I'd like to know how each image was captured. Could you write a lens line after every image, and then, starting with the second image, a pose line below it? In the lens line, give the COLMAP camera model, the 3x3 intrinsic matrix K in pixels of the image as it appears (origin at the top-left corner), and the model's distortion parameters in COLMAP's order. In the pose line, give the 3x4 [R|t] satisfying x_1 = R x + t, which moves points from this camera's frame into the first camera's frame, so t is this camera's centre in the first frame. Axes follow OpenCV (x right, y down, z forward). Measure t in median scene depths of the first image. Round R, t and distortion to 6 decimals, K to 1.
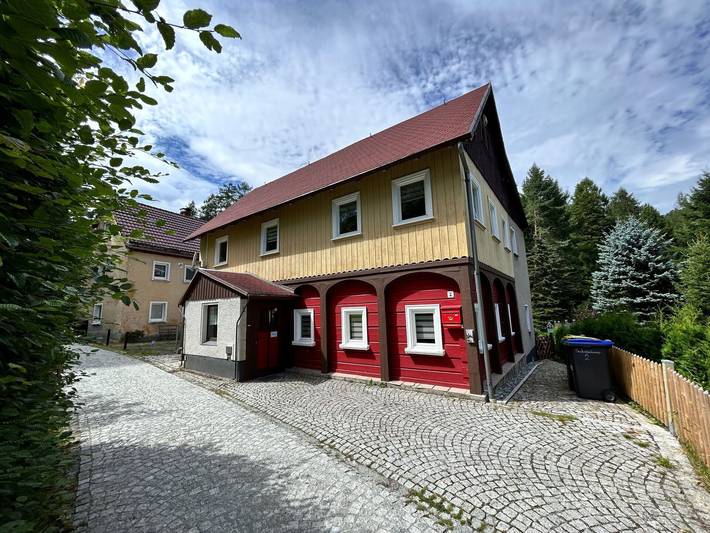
lens RADIAL K [[290.4, 0, 356.0], [0, 290.4, 275.1], [0, 0, 1]] dist [-0.000009, -0.000153]
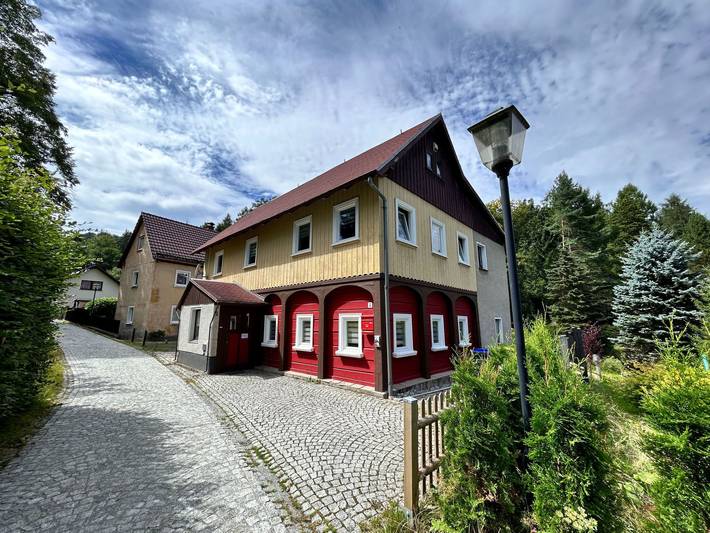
lens RADIAL K [[291.6, 0, 355.0], [0, 291.6, 266.5], [0, 0, 1]] dist [-0.003368, 0.000257]
pose [[0.993188, 0.009546, -0.116133, 0.216047], [-0.016616, 0.998056, -0.060063, -0.008347], [0.115334, 0.061583, 0.991416, -0.094628]]
